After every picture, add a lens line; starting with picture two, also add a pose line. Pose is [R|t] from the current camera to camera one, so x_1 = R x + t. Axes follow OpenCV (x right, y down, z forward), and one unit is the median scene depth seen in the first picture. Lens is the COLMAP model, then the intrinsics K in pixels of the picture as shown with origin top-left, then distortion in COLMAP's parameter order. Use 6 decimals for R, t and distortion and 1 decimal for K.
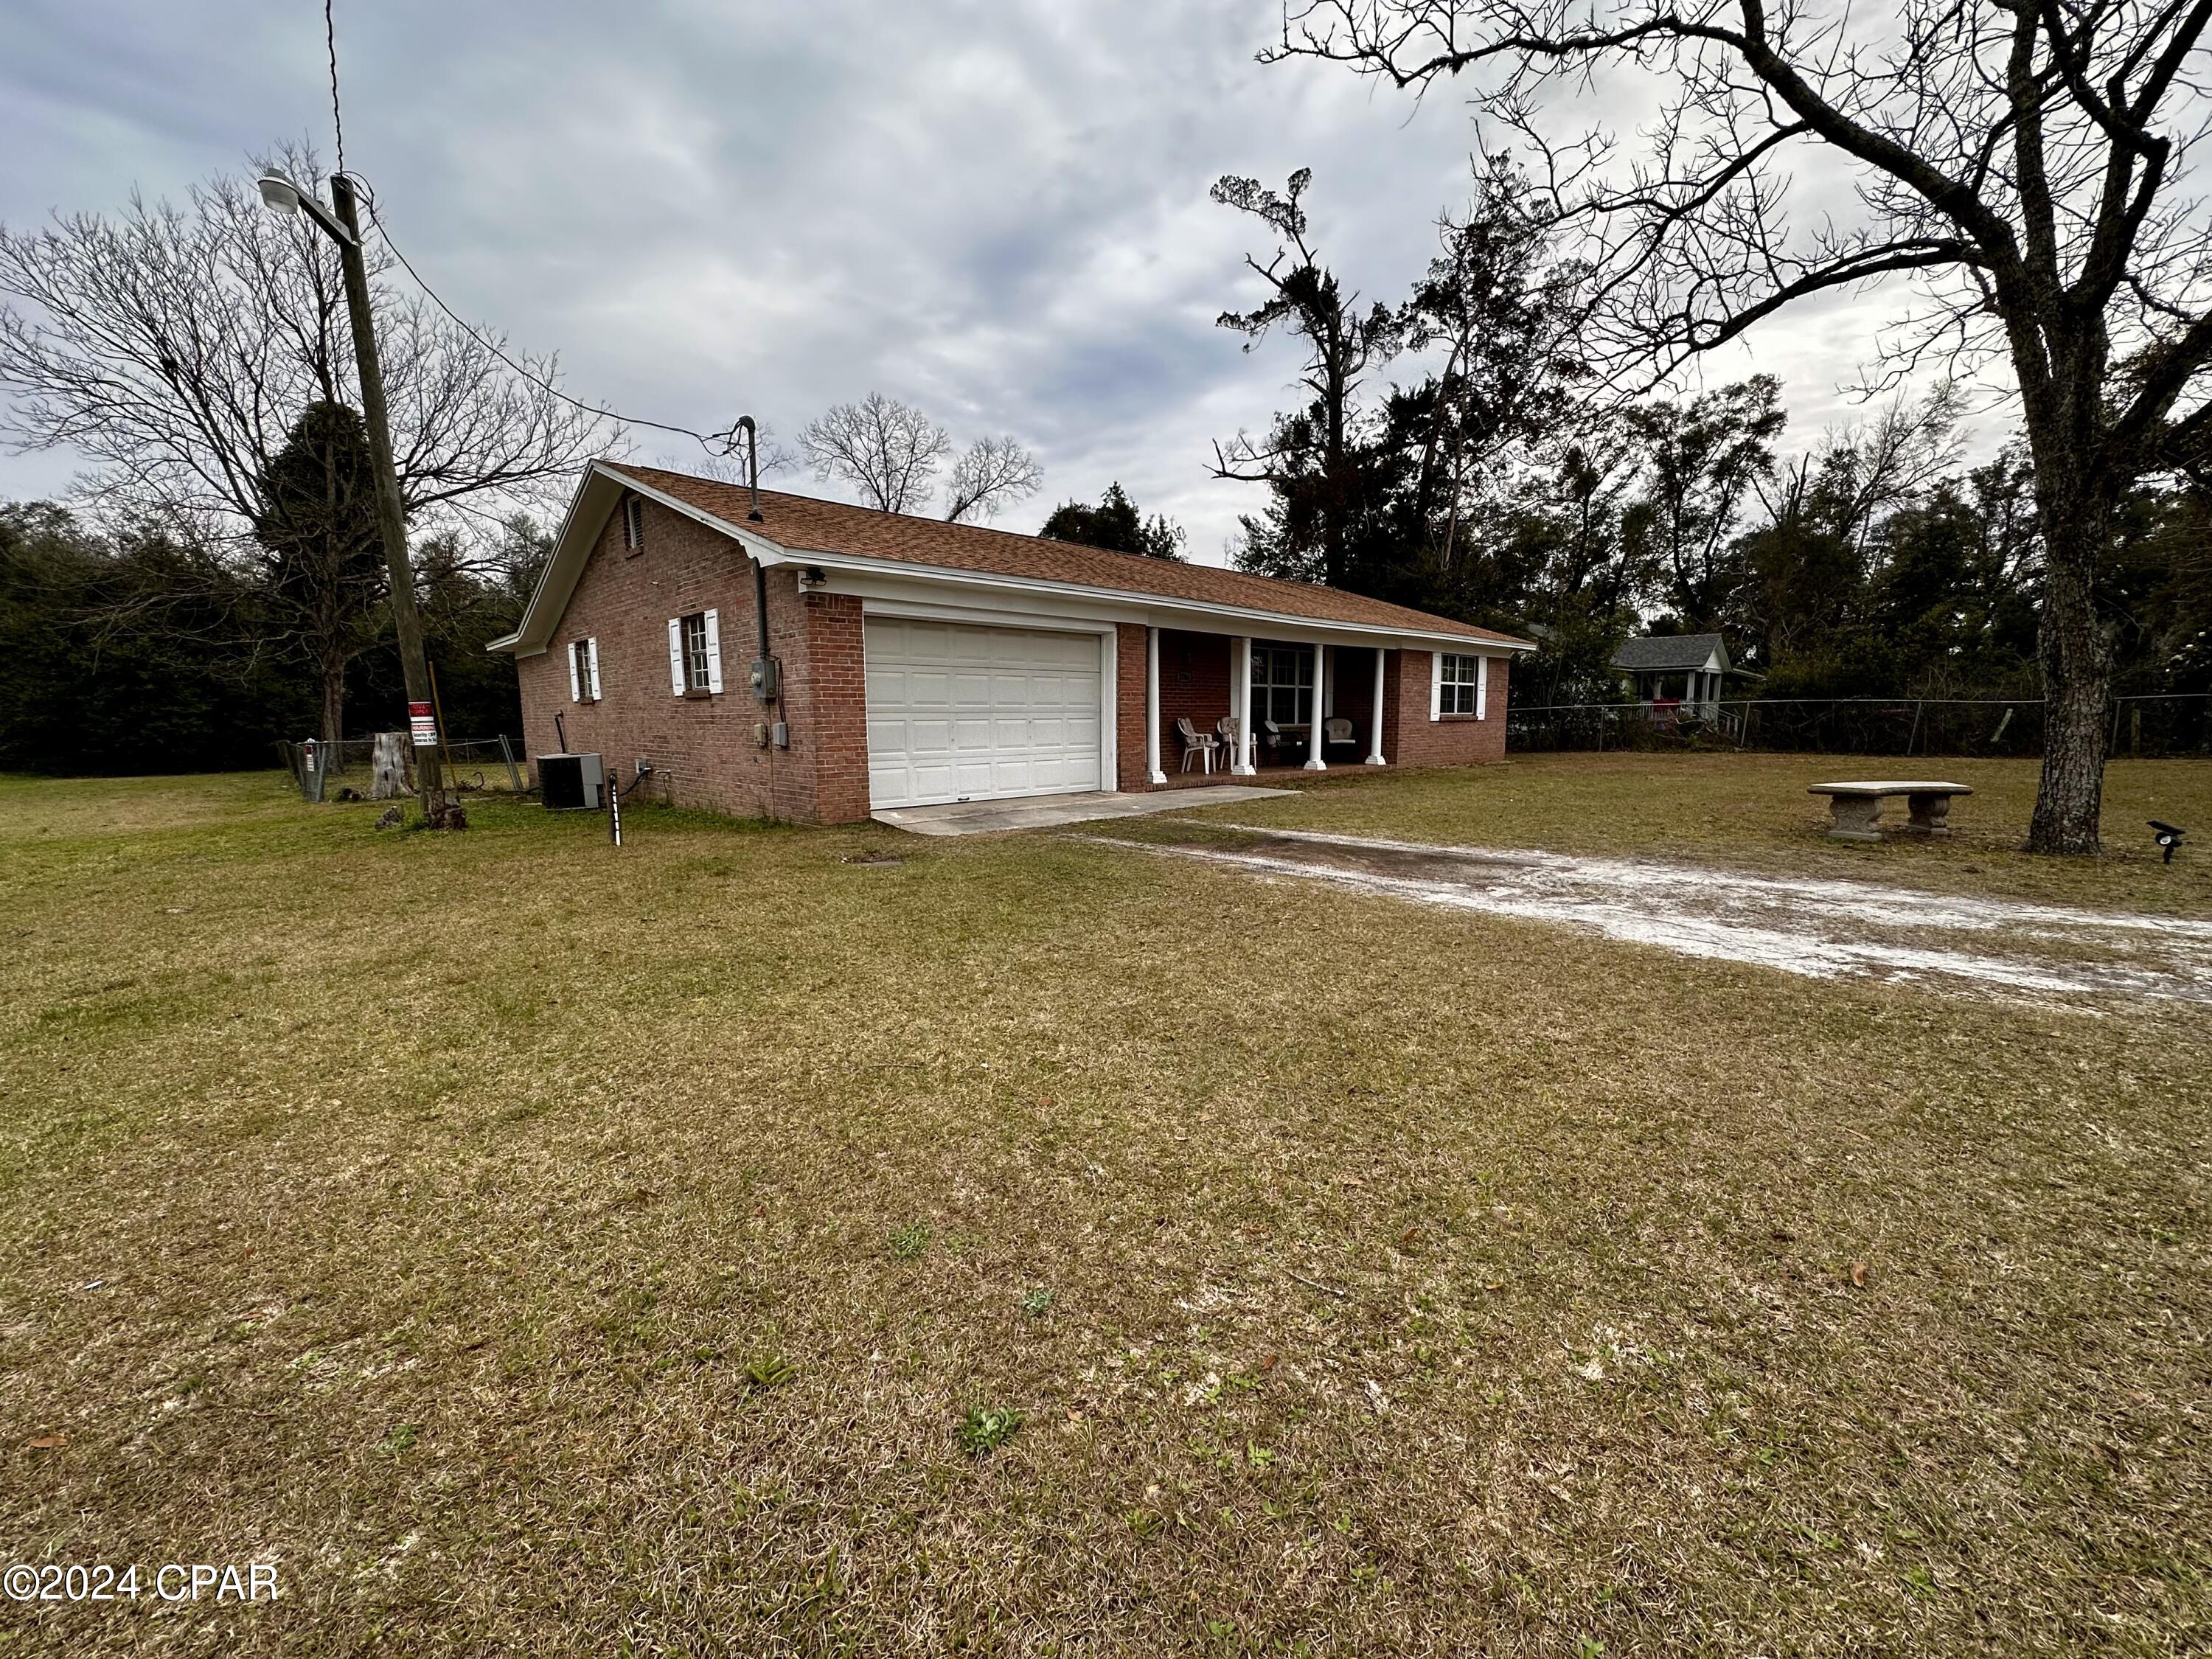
lens RADIAL K [[881.7, 0, 1107.4], [0, 881.7, 829.2], [0, 0, 1]] dist [-0.003268, 0.000304]
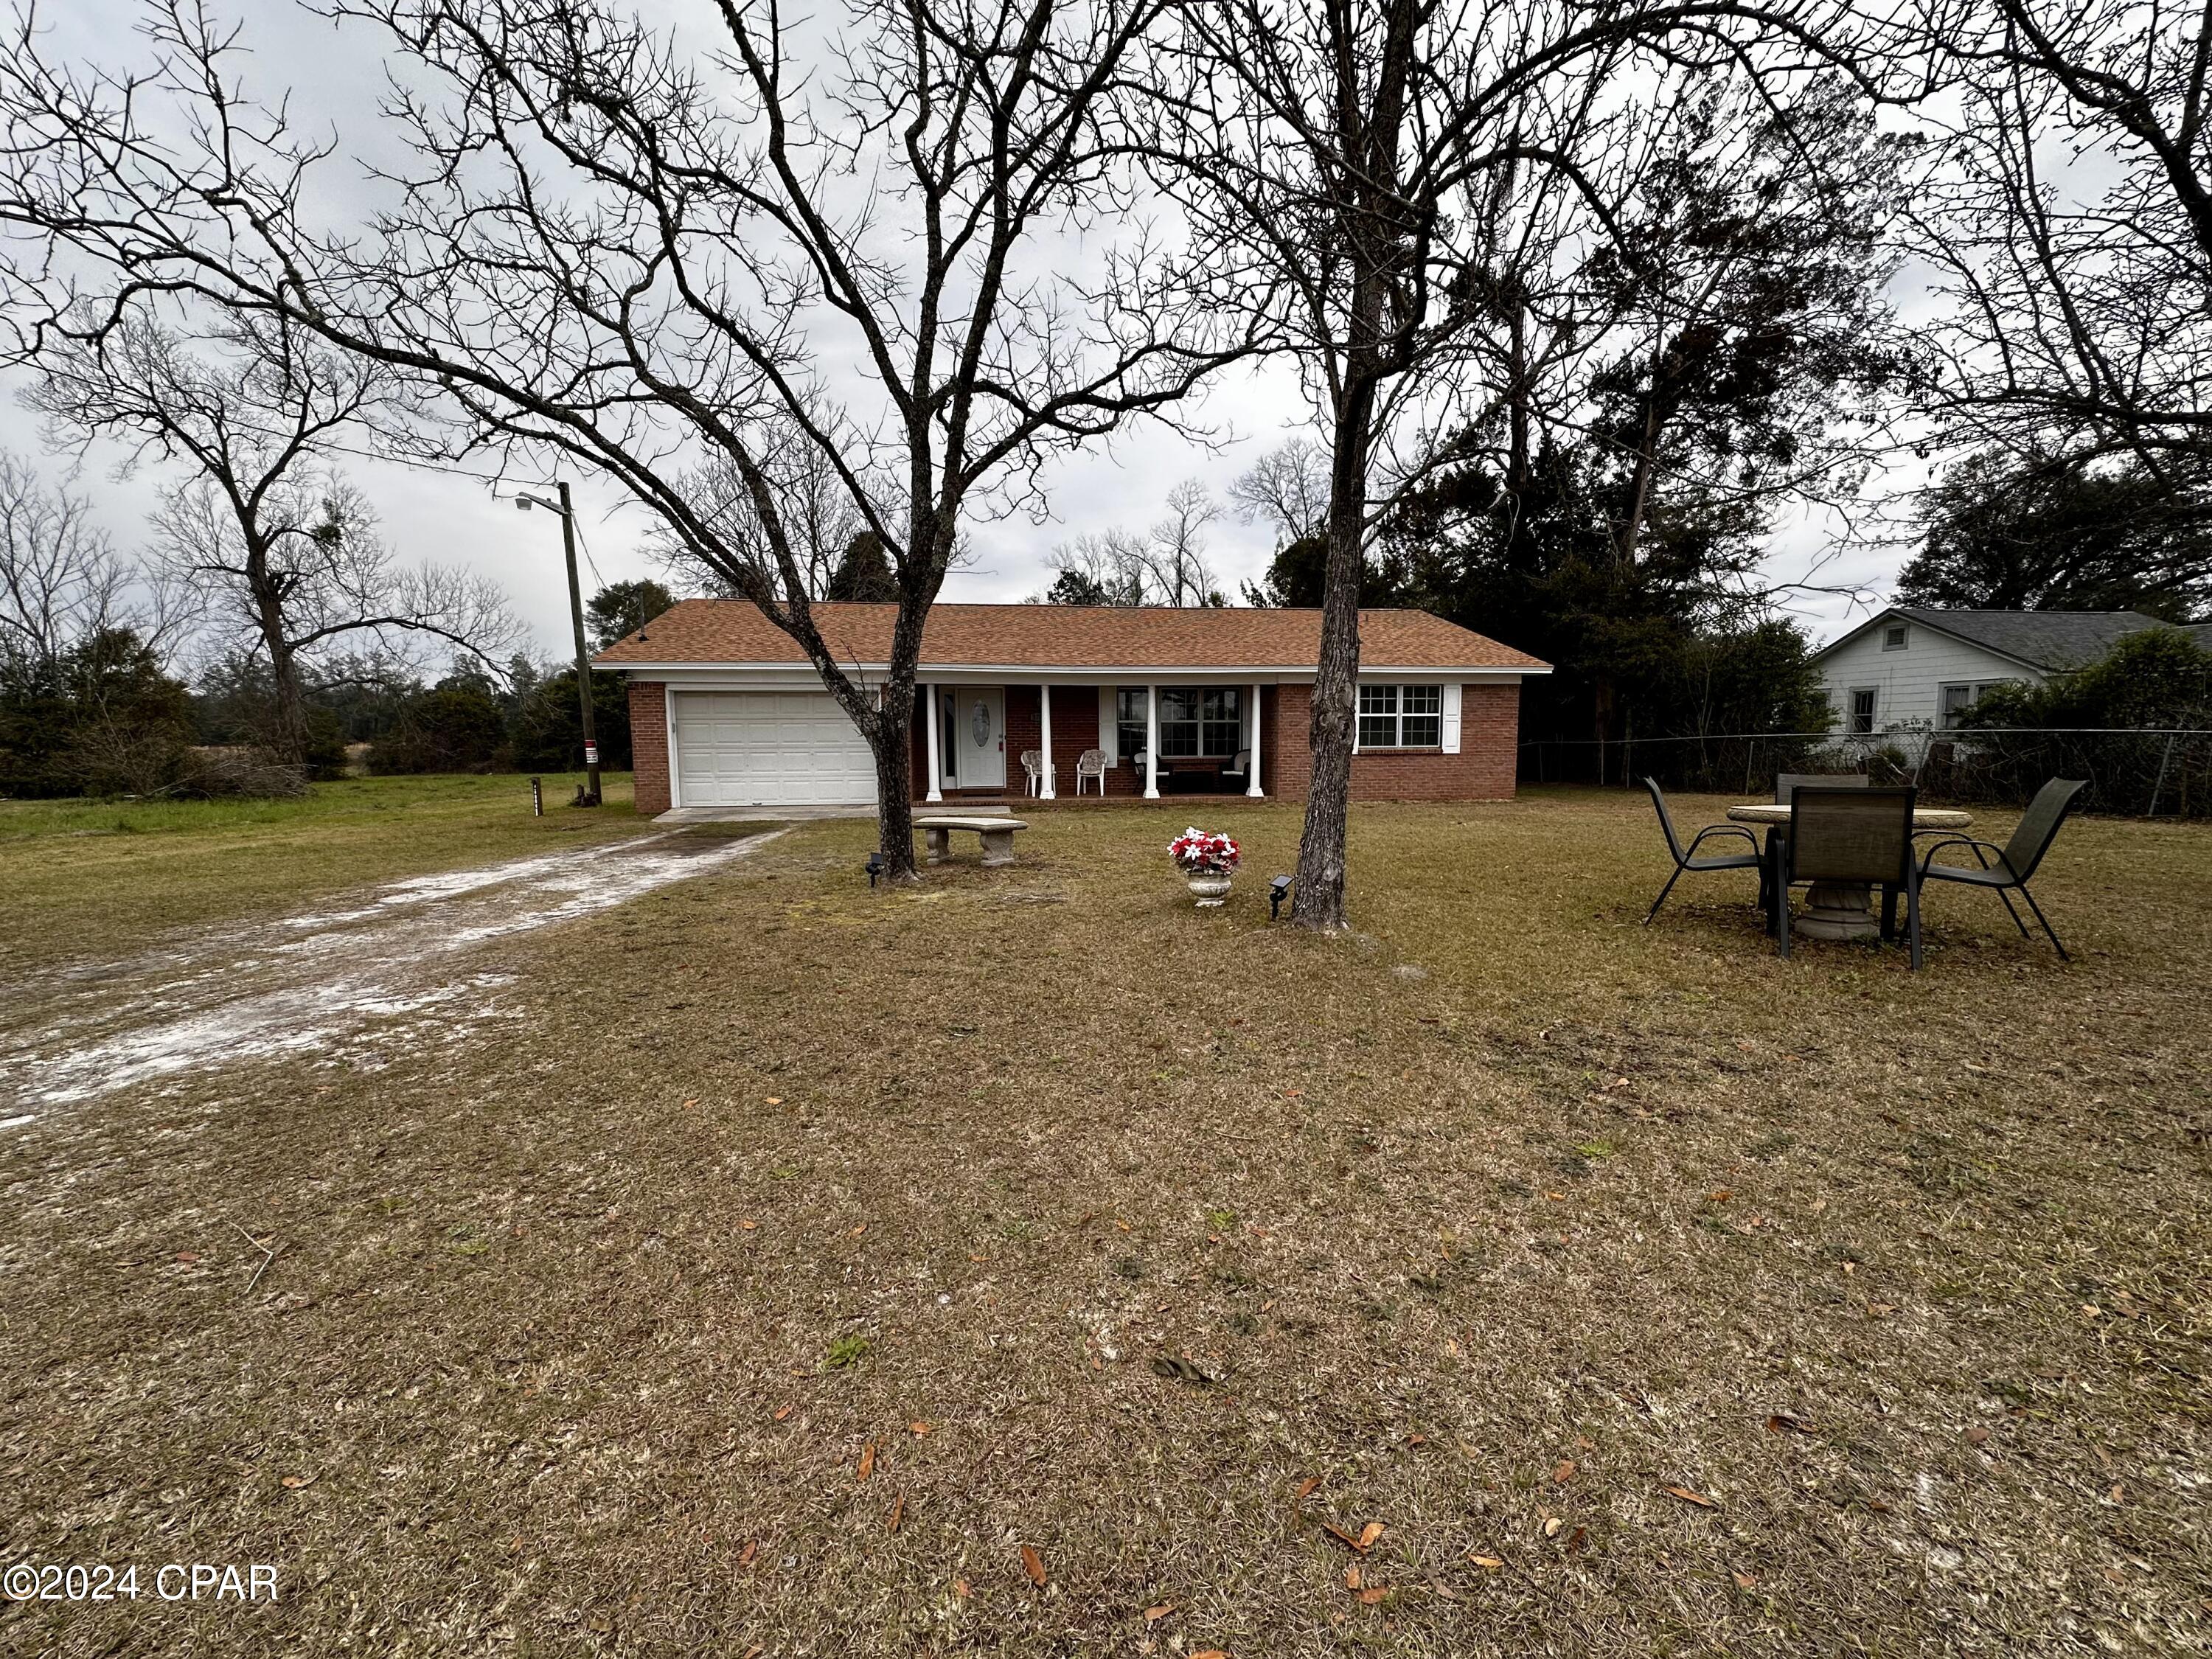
lens RADIAL K [[881.7, 0, 1107.4], [0, 881.7, 829.2], [0, 0, 1]] dist [-0.003268, 0.000304]
pose [[0.801292, 0.067108, -0.594498, 0.834056], [-0.077705, 0.996946, 0.007802, -0.032214], [0.593206, 0.039944, 0.804059, 0.081288]]
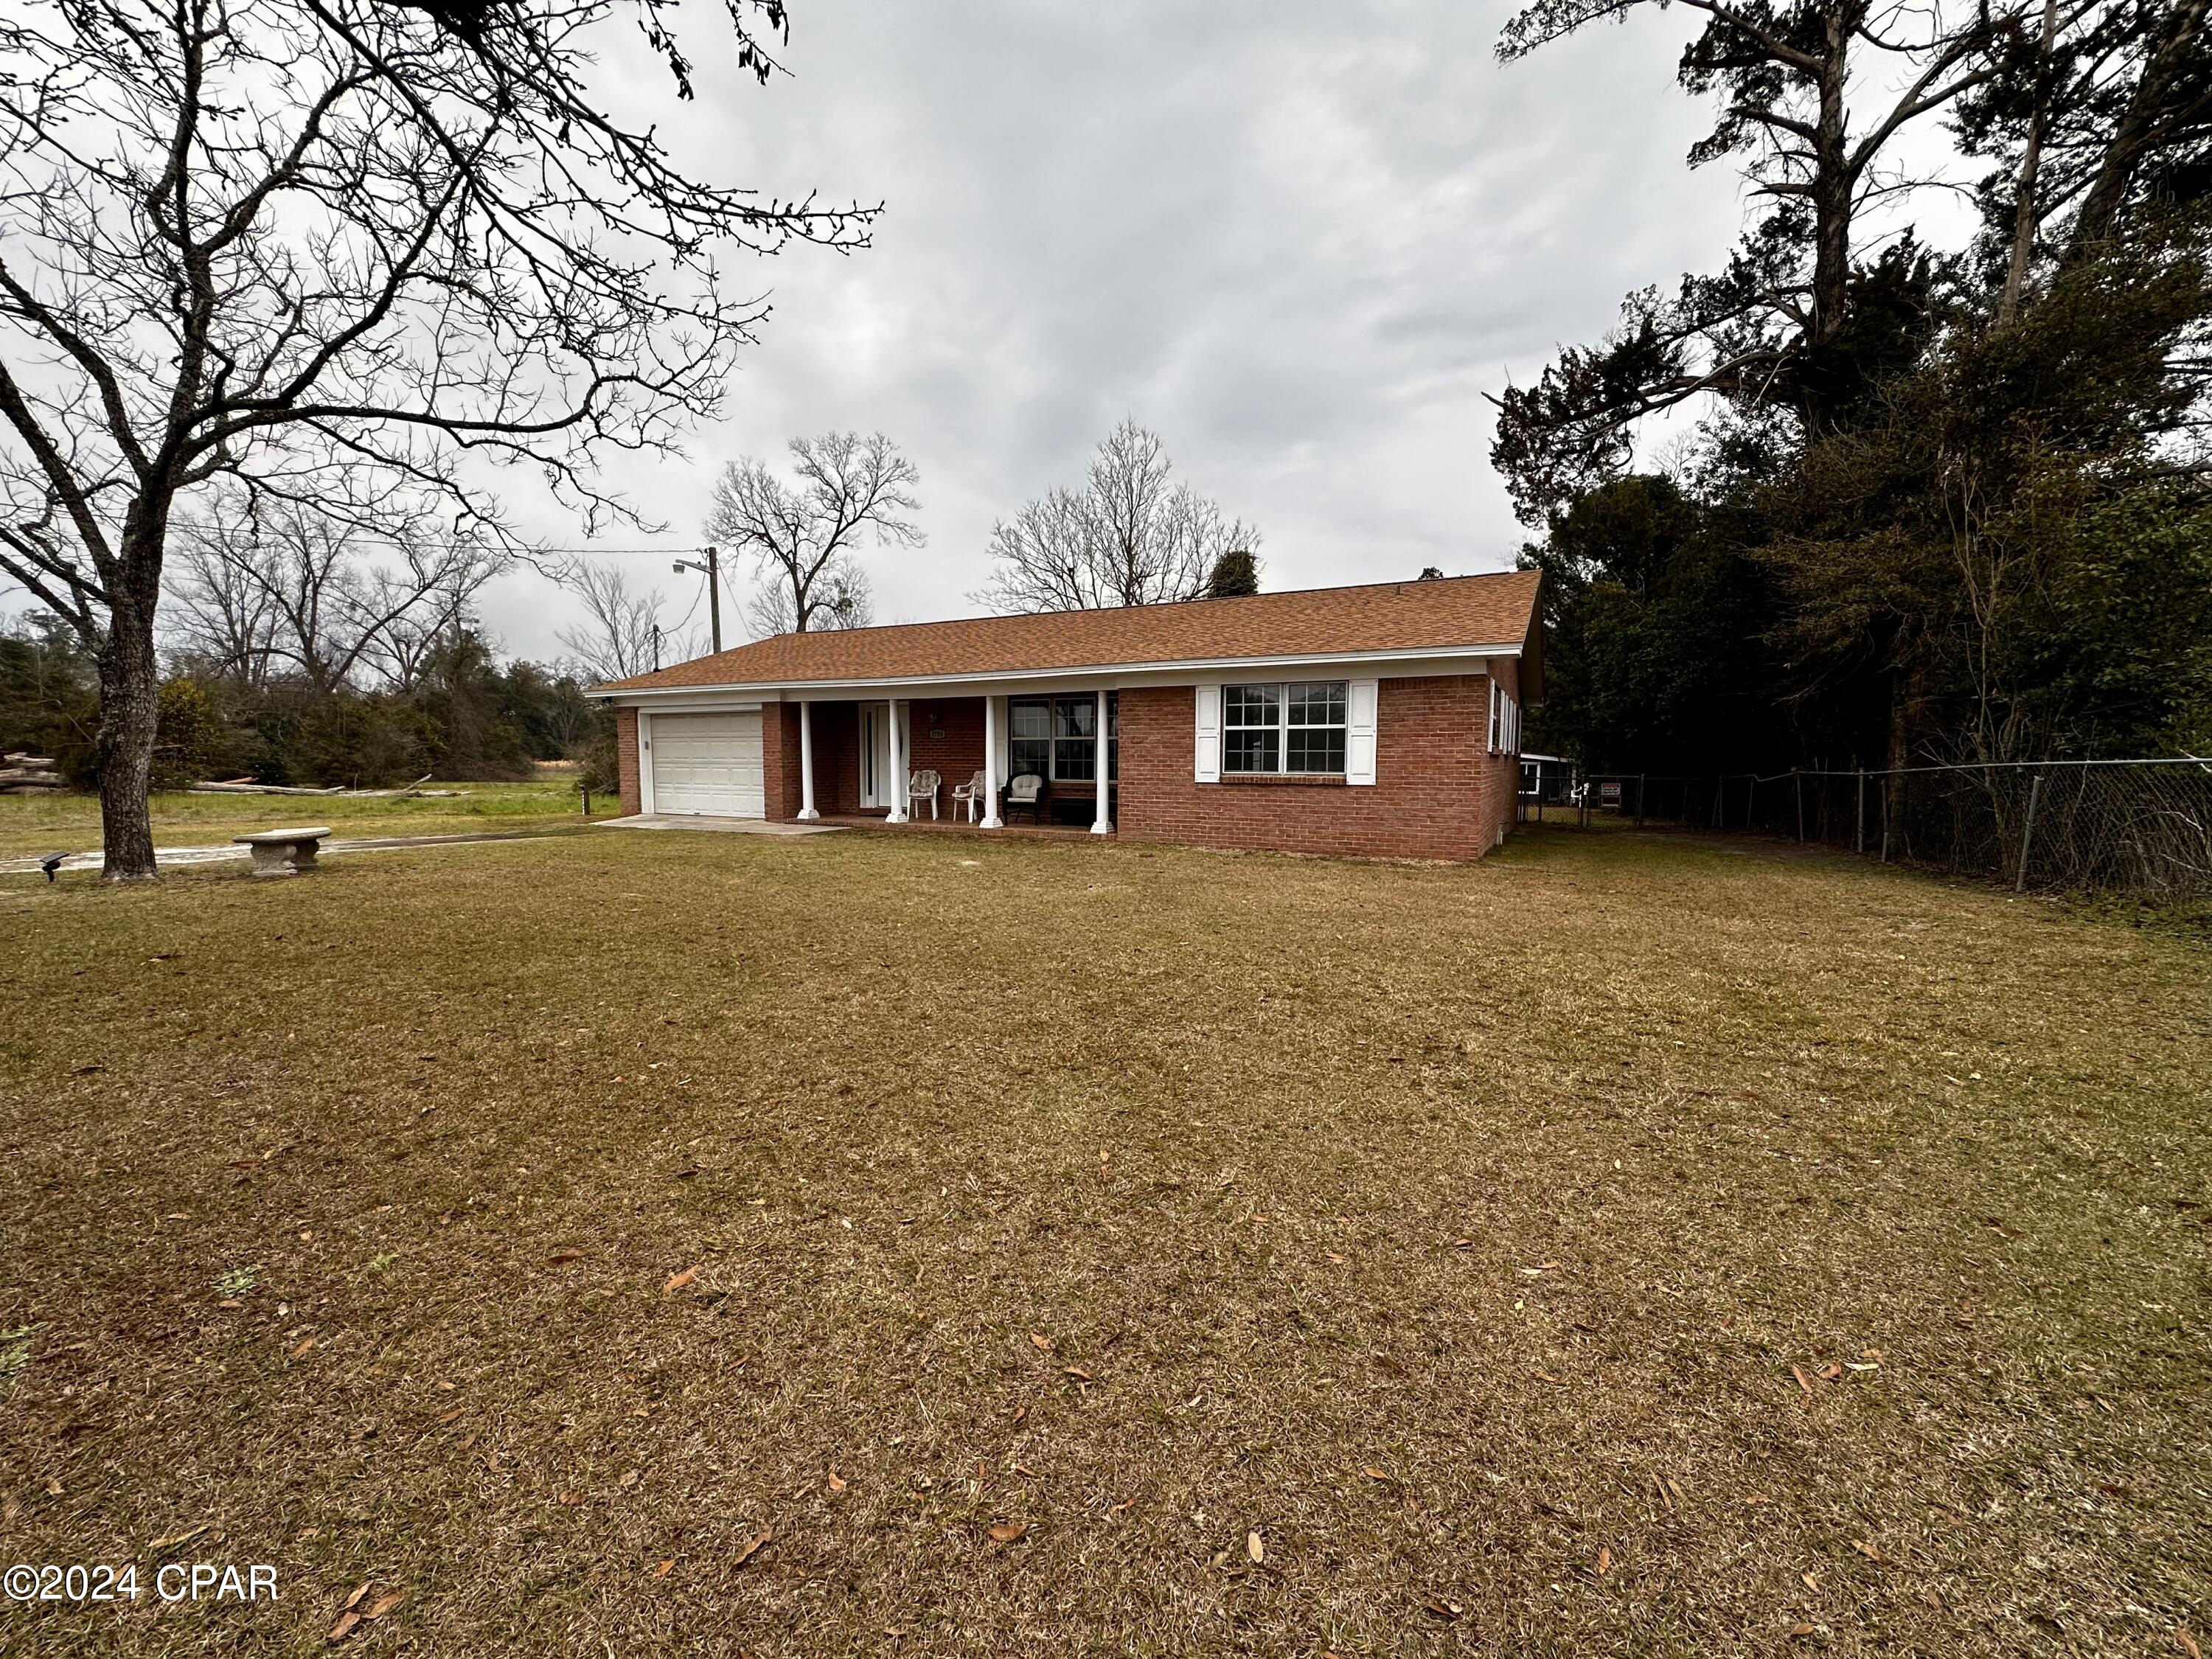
lens RADIAL K [[881.7, 0, 1107.4], [0, 881.7, 829.2], [0, 0, 1]] dist [-0.003268, 0.000304]
pose [[0.315171, 0.085216, -0.945201, 1.142447], [-0.127541, 0.990729, 0.046793, -0.122373], [0.940426, 0.105804, 0.323118, 0.790475]]
